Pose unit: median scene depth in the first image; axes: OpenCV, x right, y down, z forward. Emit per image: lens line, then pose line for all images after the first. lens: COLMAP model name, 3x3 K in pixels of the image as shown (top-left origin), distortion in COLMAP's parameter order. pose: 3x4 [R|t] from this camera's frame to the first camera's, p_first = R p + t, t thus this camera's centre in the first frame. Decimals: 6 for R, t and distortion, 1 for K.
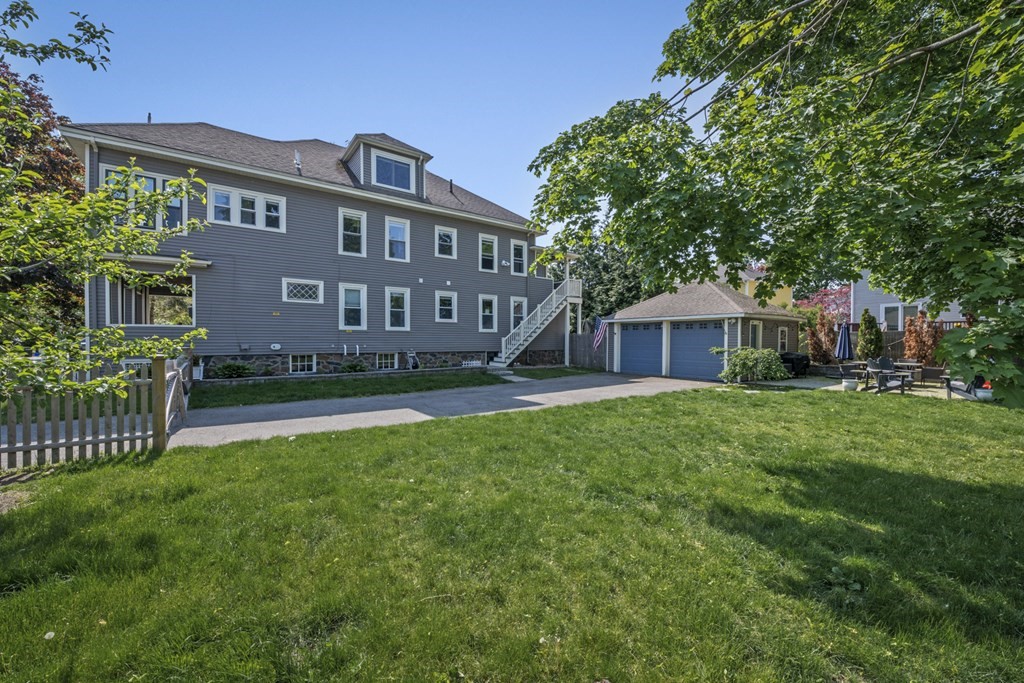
lens RADIAL K [[409.6, 0, 526.8], [0, 409.6, 339.9], [0, 0, 1]] dist [-0.007357, -0.000207]
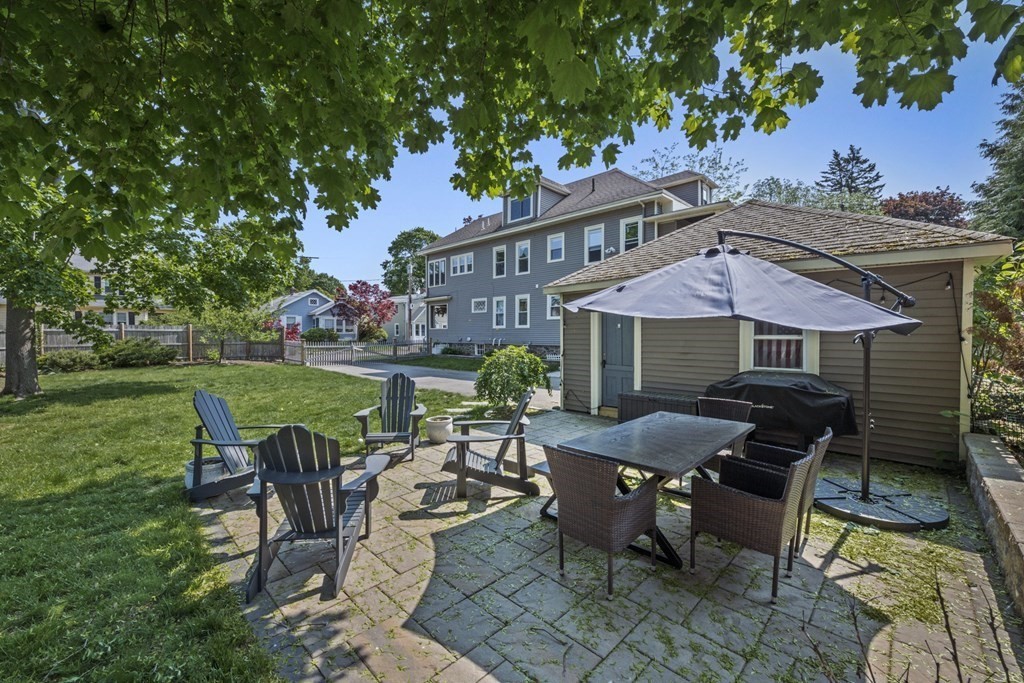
lens RADIAL K [[399.5, 0, 515.0], [0, 399.5, 344.2], [0, 0, 1]] dist [-0.004305, -0.000016]
pose [[0.153809, 0.021933, -0.987857, 0.921827], [-0.000645, 0.999756, 0.022097, 0.000939], [0.988100, -0.002761, 0.153785, 0.766158]]
